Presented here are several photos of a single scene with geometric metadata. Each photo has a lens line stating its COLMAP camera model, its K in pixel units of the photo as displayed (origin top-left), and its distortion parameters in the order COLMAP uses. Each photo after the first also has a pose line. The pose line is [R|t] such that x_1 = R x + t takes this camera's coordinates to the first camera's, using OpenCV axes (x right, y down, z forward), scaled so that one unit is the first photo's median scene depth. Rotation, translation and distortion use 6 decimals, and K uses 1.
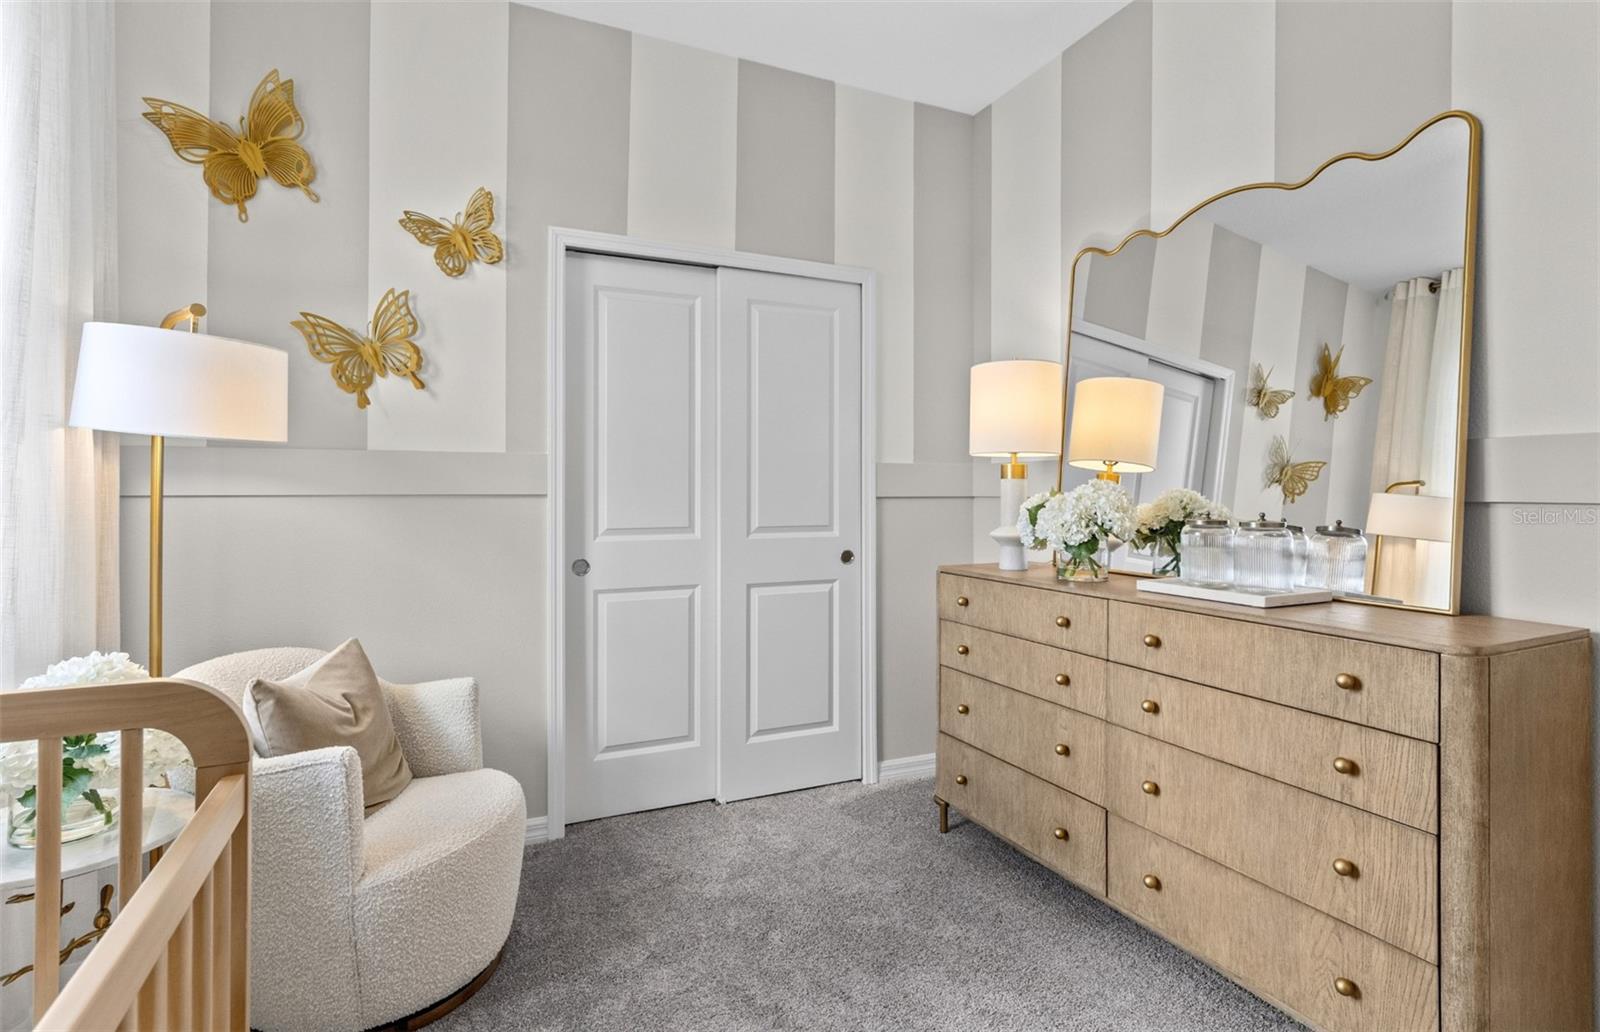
lens RADIAL K [[738.8, 0, 800.0], [0, 738.8, 516.0], [0, 0, 1]] dist [-0.012504, -0.000265]
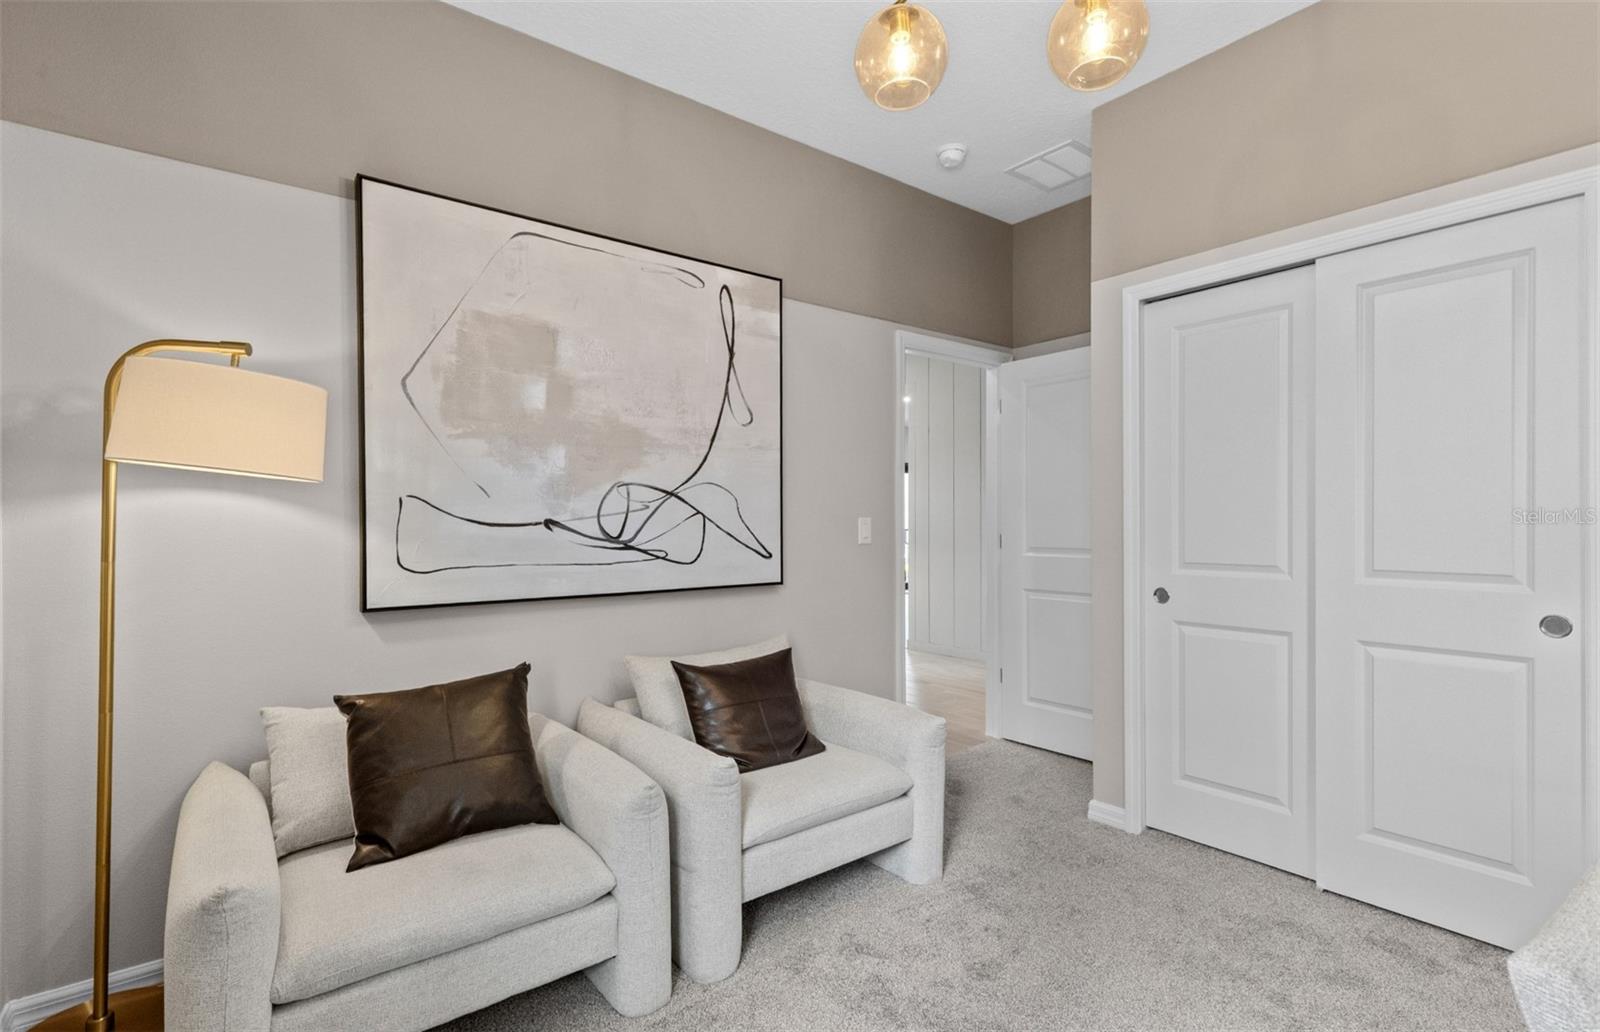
lens RADIAL K [[738.8, 0, 800.0], [0, 738.8, 516.0], [0, 0, 1]] dist [-0.012504, -0.000265]
pose [[0.223789, 0.003113, -0.974633, 0.614548], [-0.032485, 0.999463, -0.004267, -0.017140], [0.974096, 0.032616, 0.223770, 0.242955]]
